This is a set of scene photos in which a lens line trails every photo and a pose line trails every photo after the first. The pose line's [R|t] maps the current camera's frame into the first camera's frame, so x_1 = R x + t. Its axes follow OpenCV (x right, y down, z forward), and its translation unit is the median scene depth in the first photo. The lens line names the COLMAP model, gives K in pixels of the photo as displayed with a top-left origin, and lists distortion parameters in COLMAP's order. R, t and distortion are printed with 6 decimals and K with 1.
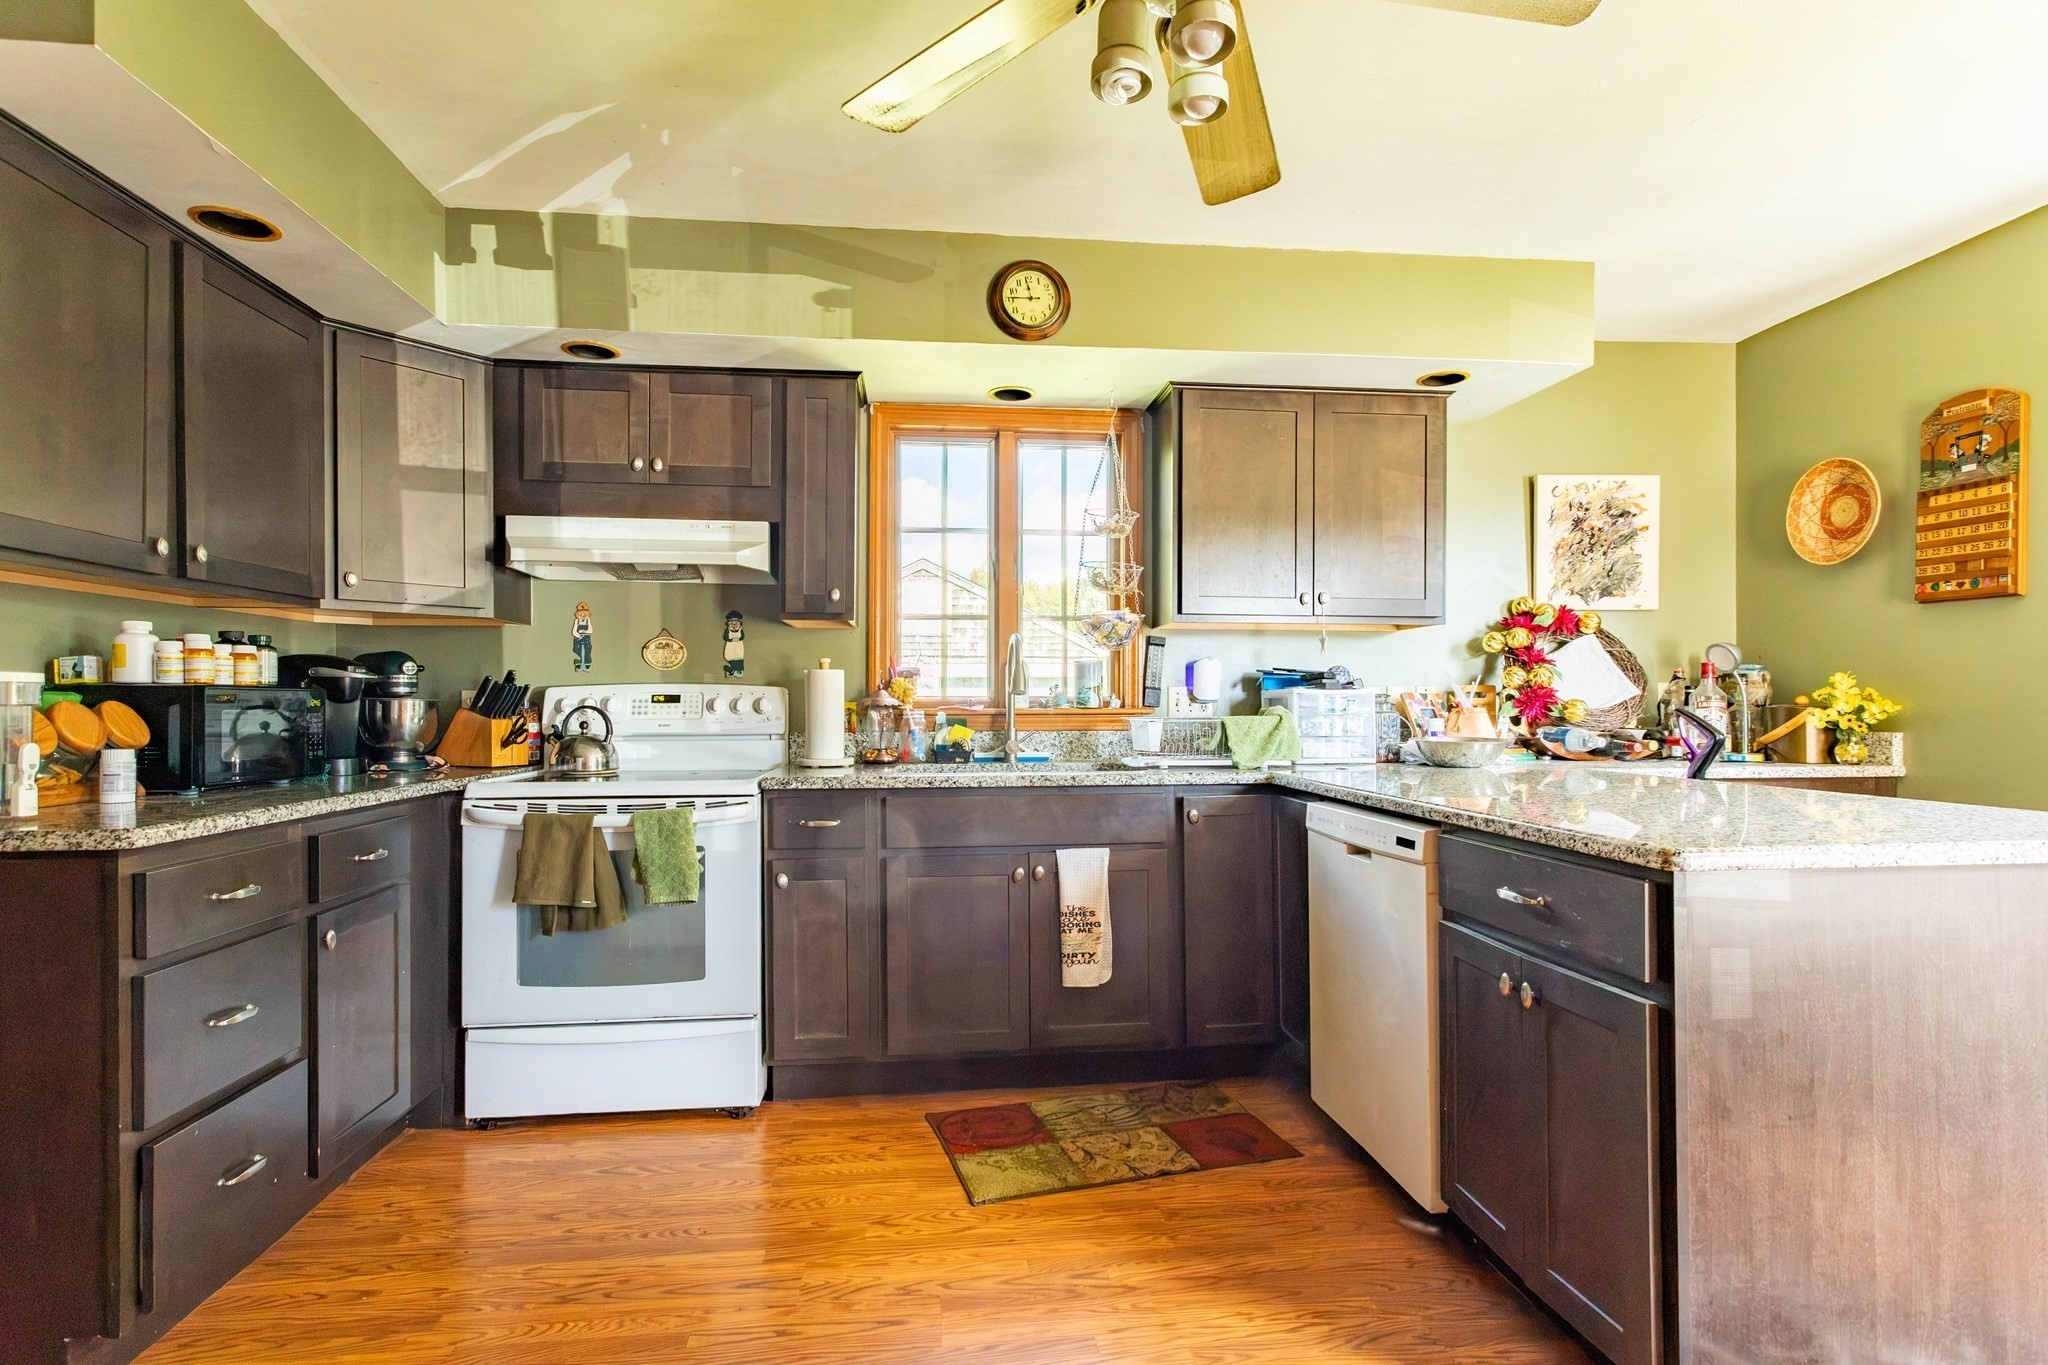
lens RADIAL K [[1002.0, 0, 1023.0], [0, 1002.0, 688.2], [0, 0, 1]] dist [0.001859, 0.000333]
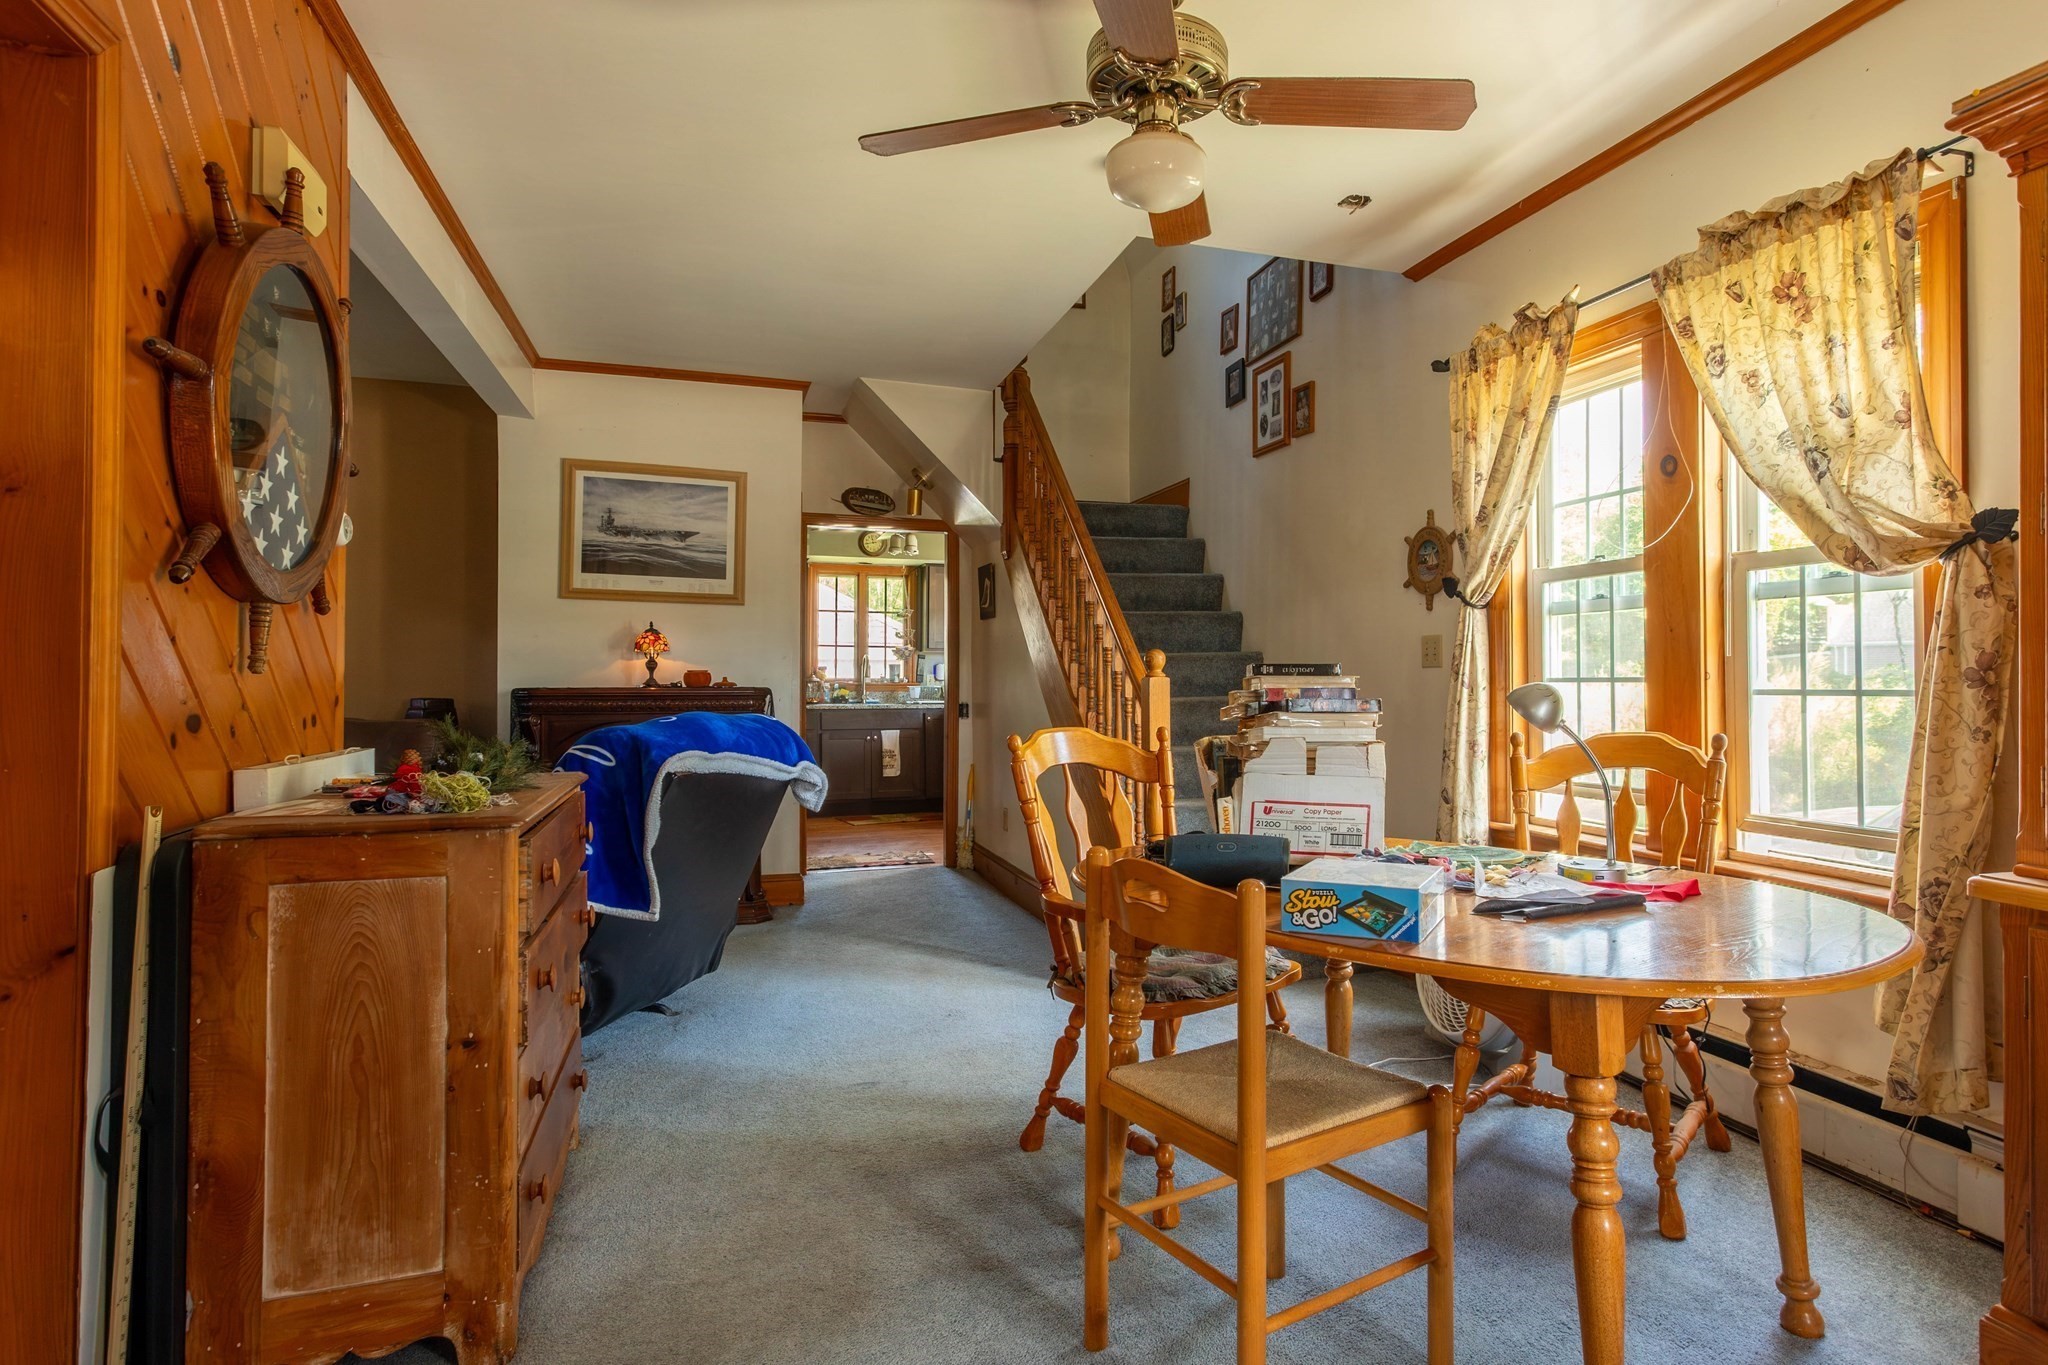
lens RADIAL K [[1002.0, 0, 1030.0], [0, 1002.0, 673.7], [0, 0, 1]] dist [0.001859, 0.000333]
pose [[0.984634, 0.007692, 0.174462, -0.041599], [-0.006641, 0.999956, -0.006606, 0.011722], [-0.174505, 0.005346, 0.984642, -1.622118]]
